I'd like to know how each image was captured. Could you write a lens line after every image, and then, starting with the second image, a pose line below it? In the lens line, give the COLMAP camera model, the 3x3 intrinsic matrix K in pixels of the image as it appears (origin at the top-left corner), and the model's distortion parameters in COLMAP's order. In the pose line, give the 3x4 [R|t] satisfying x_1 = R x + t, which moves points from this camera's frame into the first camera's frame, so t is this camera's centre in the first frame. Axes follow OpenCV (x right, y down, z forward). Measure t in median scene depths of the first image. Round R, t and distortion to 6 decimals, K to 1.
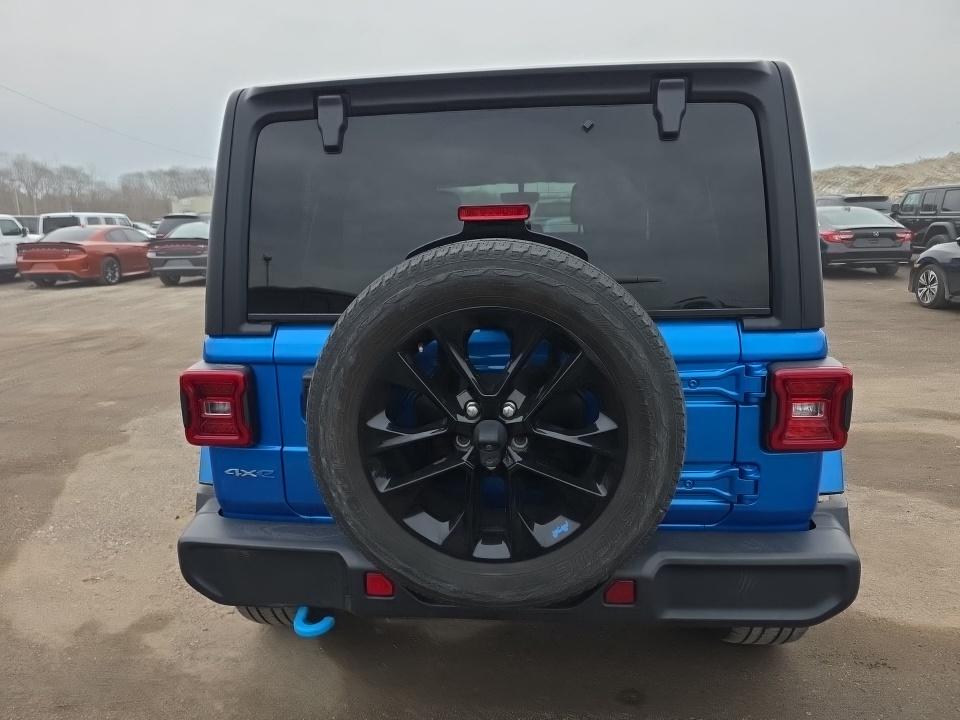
lens RADIAL K [[654.0, 0, 465.1], [0, 654.0, 339.5], [0, 0, 1]] dist [0.006614, -0.005203]
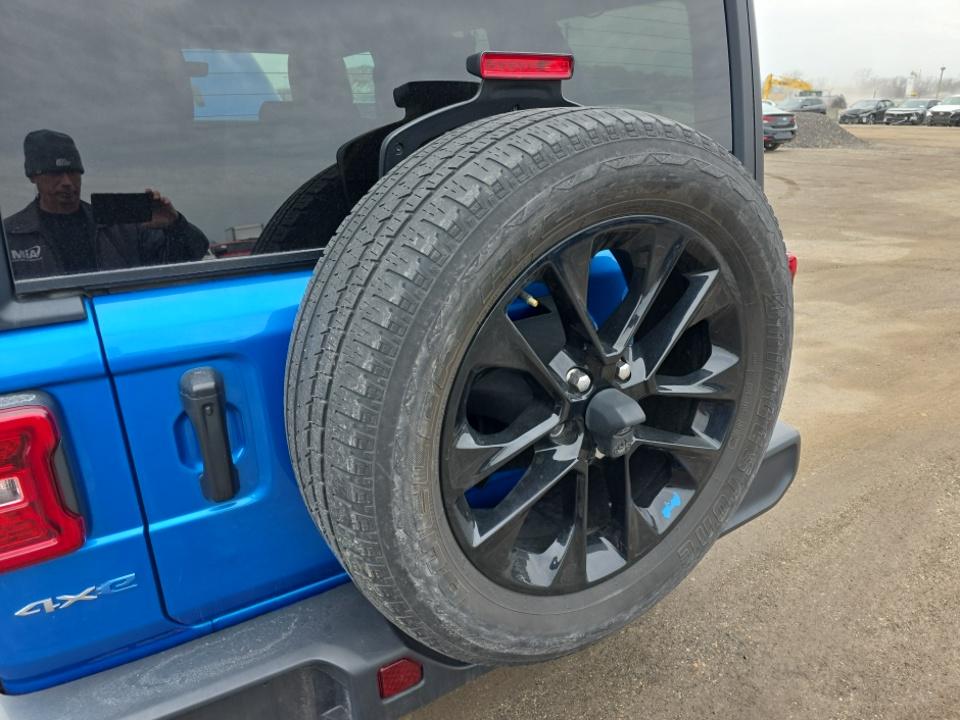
lens RADIAL K [[657.8, 0, 482.6], [0, 657.8, 358.7], [0, 0, 1]] dist [0.092938, -0.101368]
pose [[0.781129, -0.204884, 0.589797, -0.453546], [0.103913, 0.974113, 0.200765, -0.057386], [-0.615662, -0.095536, 0.782197, 0.543805]]
